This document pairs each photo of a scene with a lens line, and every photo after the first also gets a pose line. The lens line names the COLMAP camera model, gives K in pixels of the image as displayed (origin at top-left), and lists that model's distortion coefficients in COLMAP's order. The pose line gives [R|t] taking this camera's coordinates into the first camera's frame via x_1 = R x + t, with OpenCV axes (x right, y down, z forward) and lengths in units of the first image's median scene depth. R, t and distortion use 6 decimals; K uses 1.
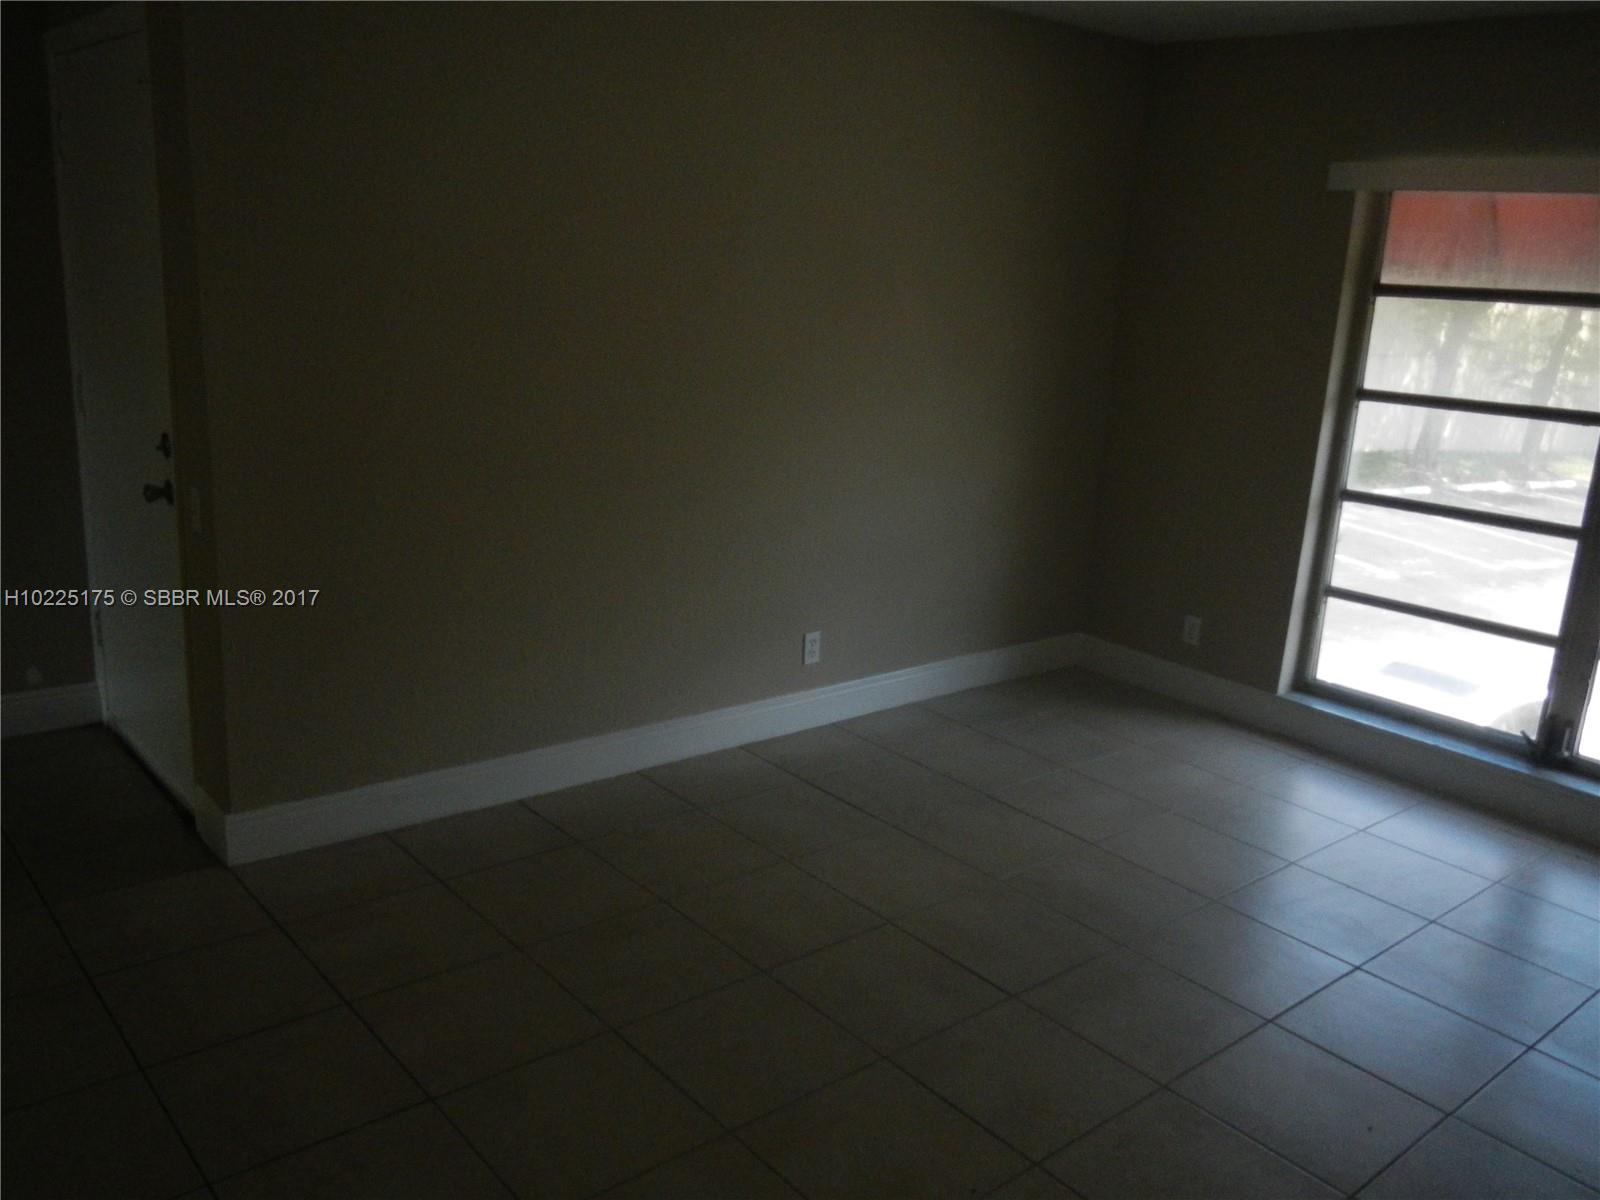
lens RADIAL K [[1328.9, 0, 799.0], [0, 1328.9, 601.1], [0, 0, 1]] dist [0.004671, -0.013641]
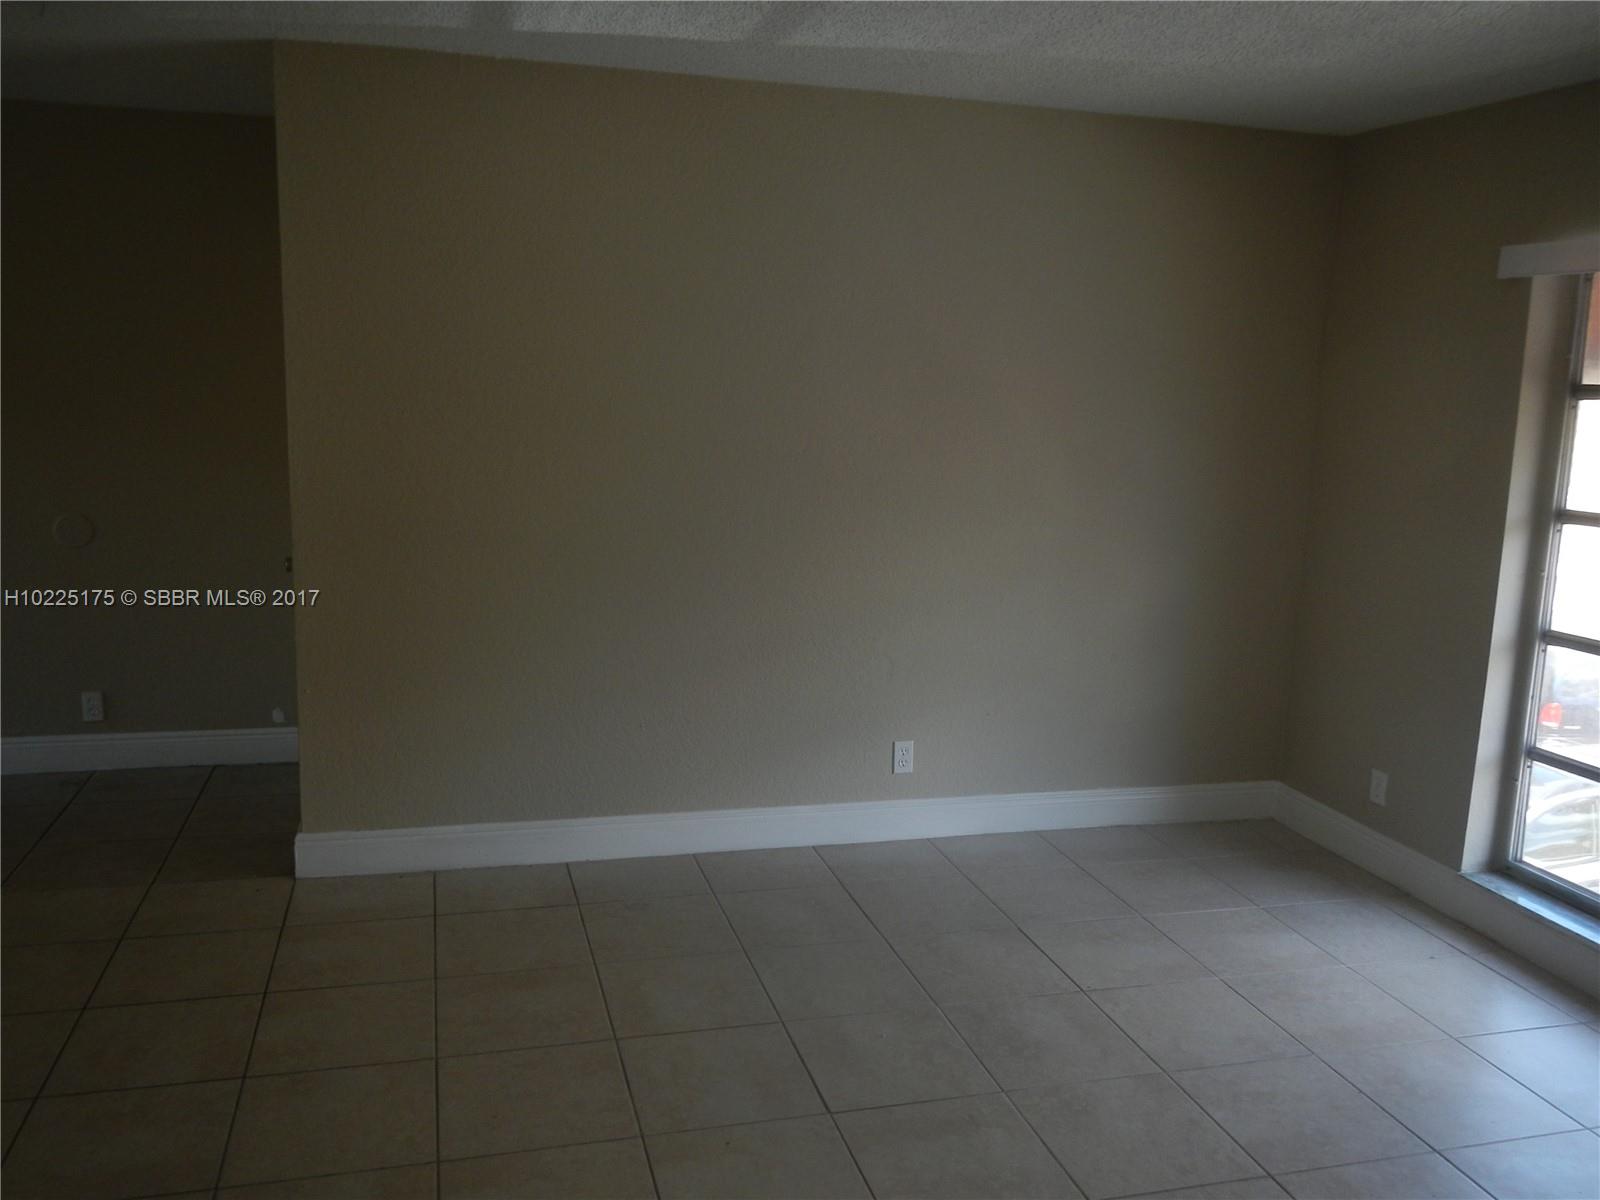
lens RADIAL K [[1328.9, 0, 800.7], [0, 1328.9, 598.1], [0, 0, 1]] dist [0.004671, -0.013641]
pose [[0.910906, 0.048632, -0.409737, 0.335729], [-0.093141, 0.991634, -0.089367, 0.013737], [0.401963, 0.119569, 0.907816, 0.063562]]
